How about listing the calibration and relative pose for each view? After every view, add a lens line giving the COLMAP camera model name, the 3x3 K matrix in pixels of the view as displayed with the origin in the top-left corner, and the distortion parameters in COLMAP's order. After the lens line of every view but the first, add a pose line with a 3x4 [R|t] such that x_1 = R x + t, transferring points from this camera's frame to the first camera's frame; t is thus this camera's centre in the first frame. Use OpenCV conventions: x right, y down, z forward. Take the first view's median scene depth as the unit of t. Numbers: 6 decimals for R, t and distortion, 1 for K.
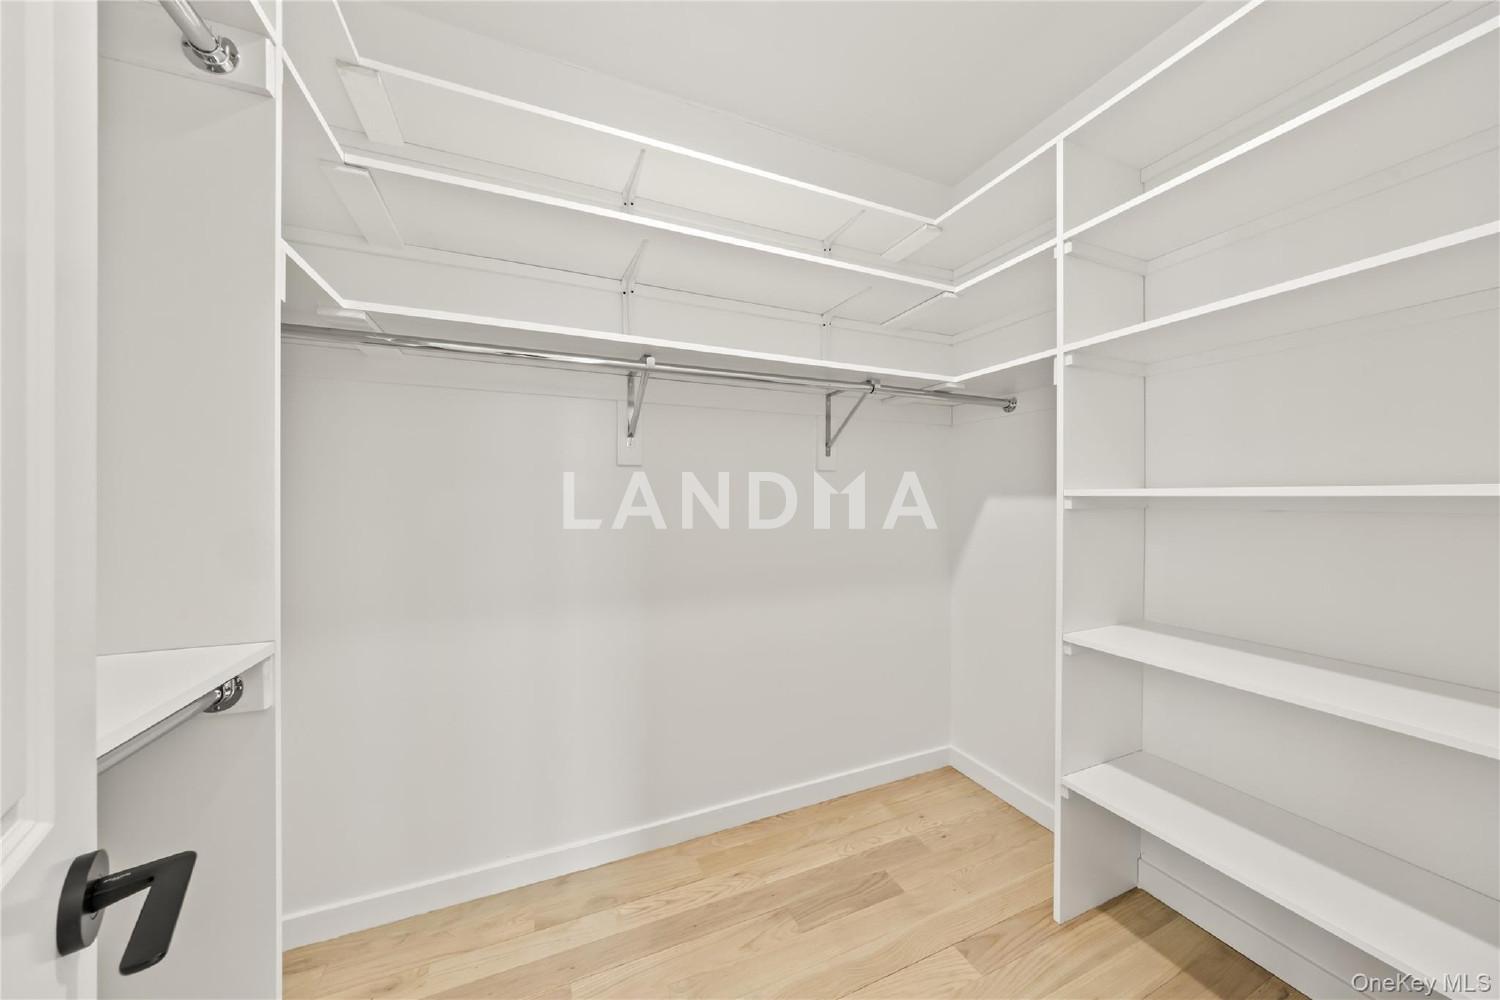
lens RADIAL K [[481.1, 0, 741.5], [0, 481.1, 498.4], [0, 0, 1]] dist [-0.007810, -0.000152]
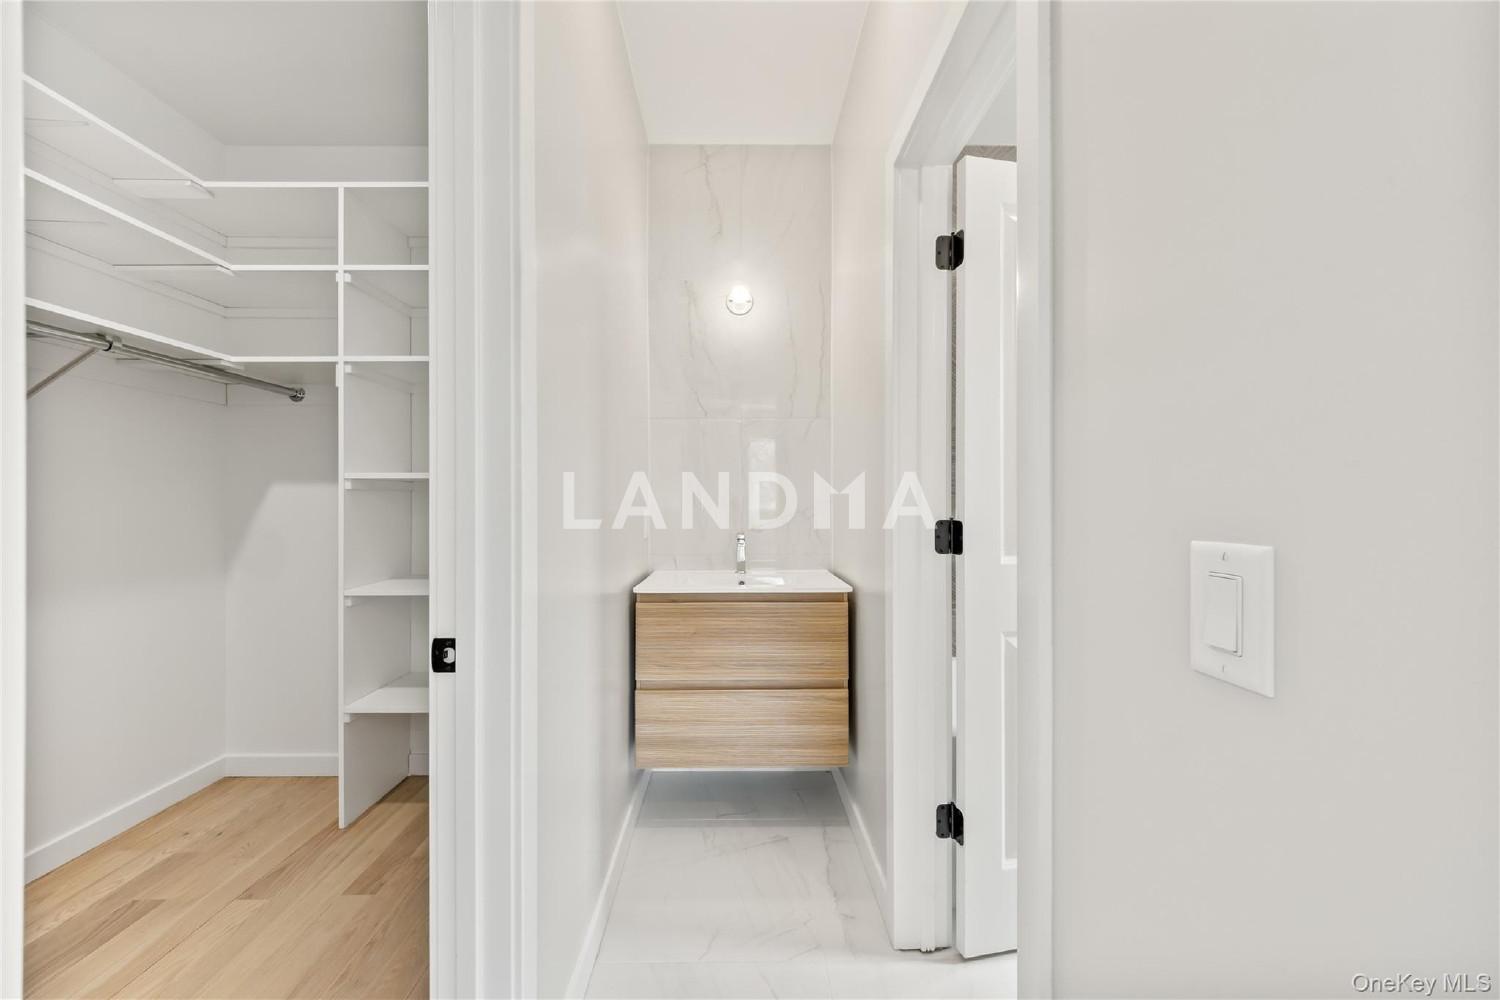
lens RADIAL K [[534.1, 0, 741.5], [0, 534.1, 504.1], [0, 0, 1]] dist [-0.000137, 0.001008]
pose [[0.374764, -0.000832, 0.927120, -0.191018], [0.004797, 0.999988, -0.001041, 0.059436], [-0.927108, 0.004837, 0.374764, -0.402964]]
